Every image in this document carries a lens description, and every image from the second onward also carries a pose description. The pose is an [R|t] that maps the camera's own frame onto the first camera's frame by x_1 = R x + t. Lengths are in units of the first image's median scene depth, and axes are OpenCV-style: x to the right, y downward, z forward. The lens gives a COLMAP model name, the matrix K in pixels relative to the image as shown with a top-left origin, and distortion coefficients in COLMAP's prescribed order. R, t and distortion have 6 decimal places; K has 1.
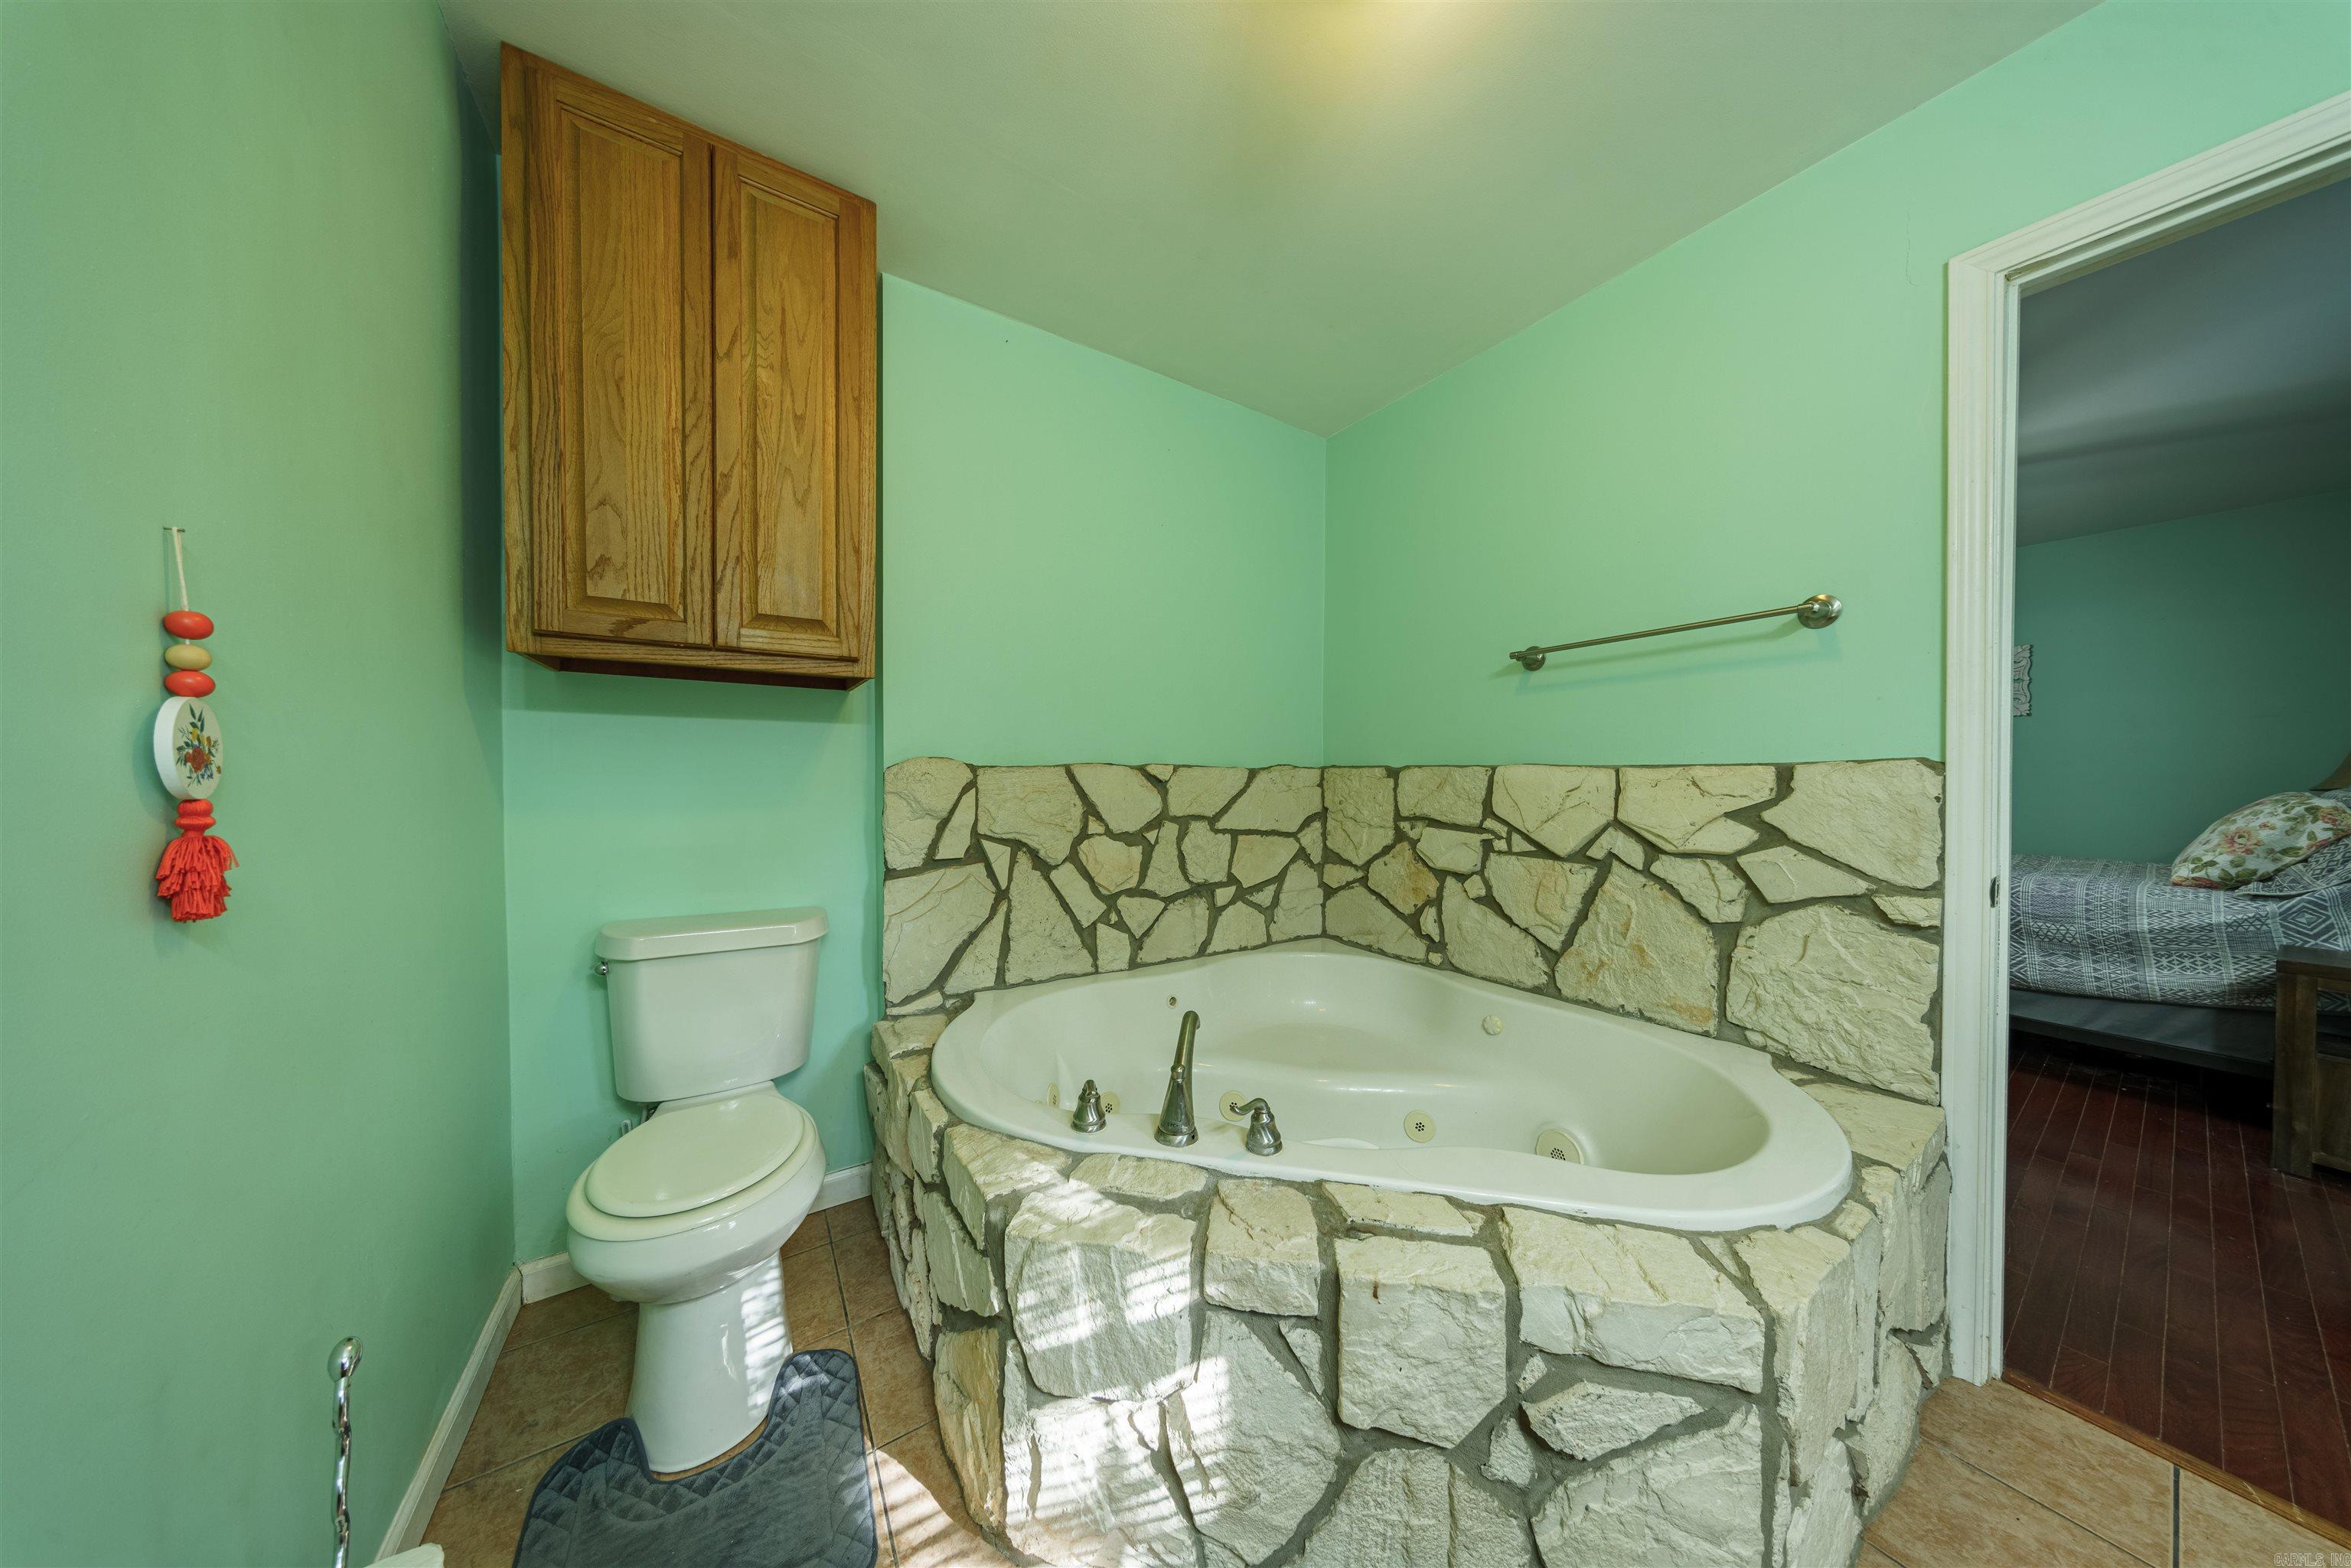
lens RADIAL K [[676.9, 0, 1172.8], [0, 676.9, 783.8], [0, 0, 1]] dist [-0.000278, 0.000073]
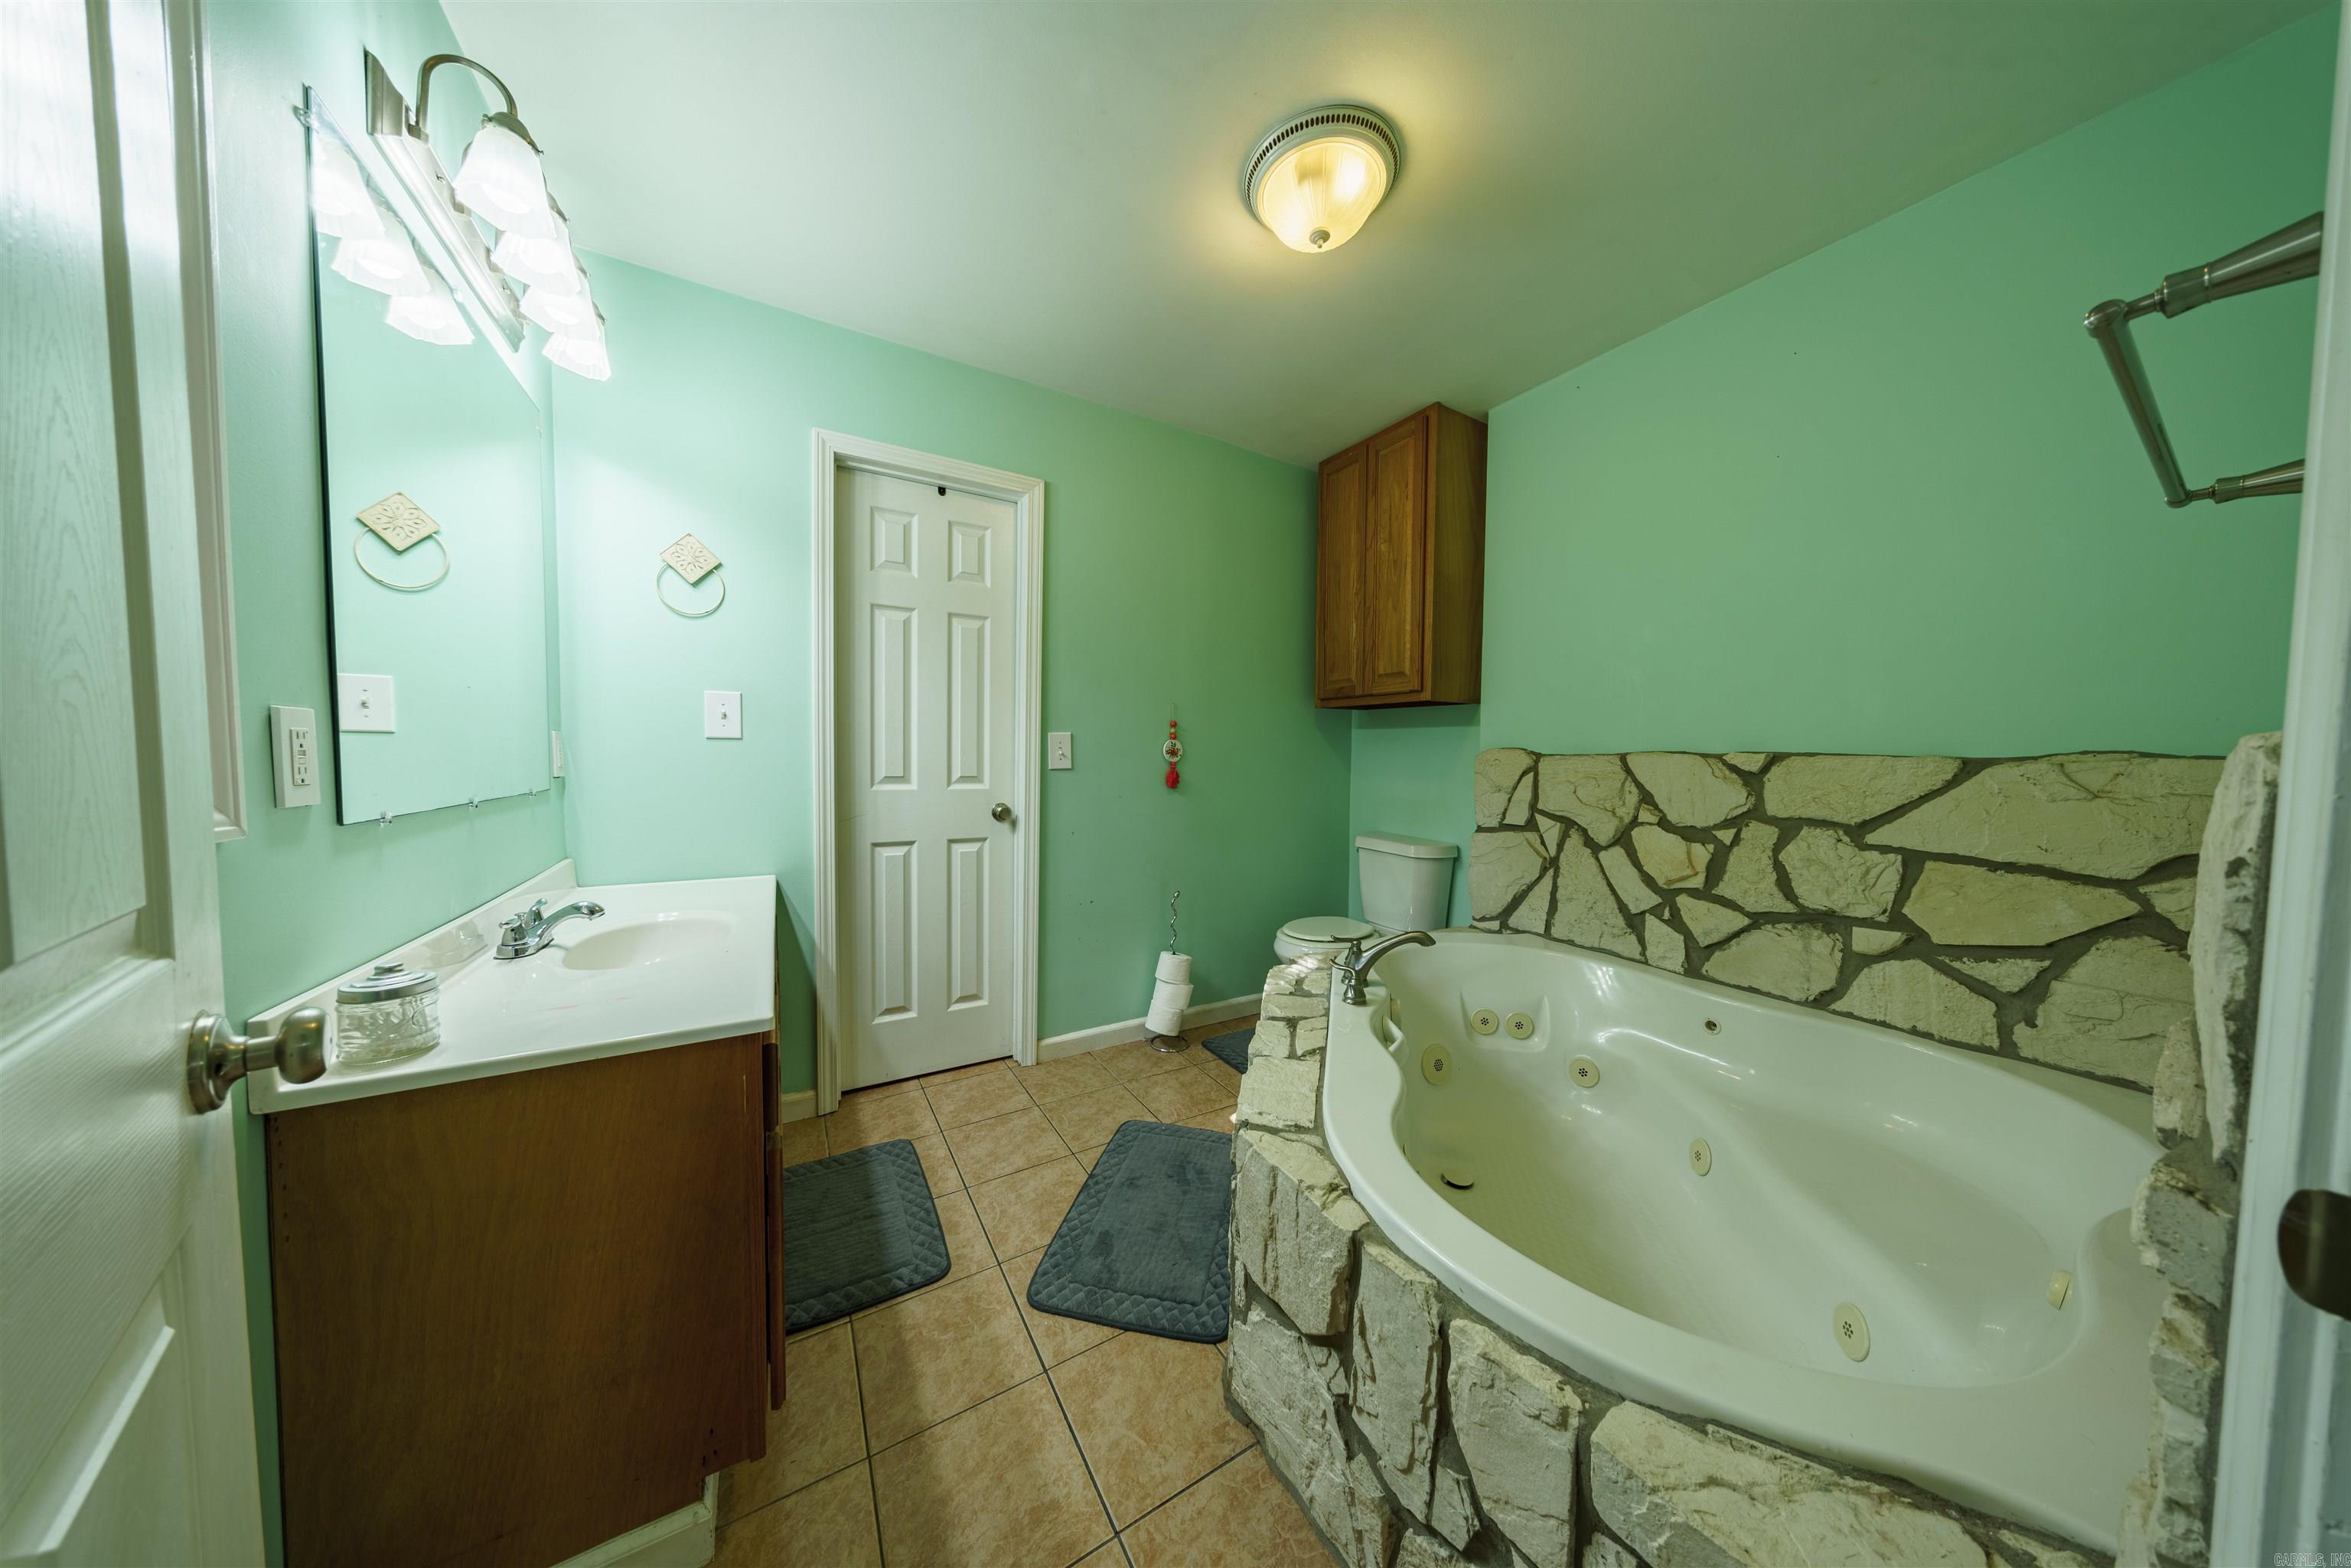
lens RADIAL K [[676.9, 0, 1172.8], [0, 676.9, 783.8], [0, 0, 1]] dist [-0.000278, 0.000073]
pose [[-0.041136, 0.042819, -0.998236, 0.884634], [-0.026315, 0.998688, 0.043923, -0.008361], [0.998807, 0.028075, -0.039955, 0.337837]]
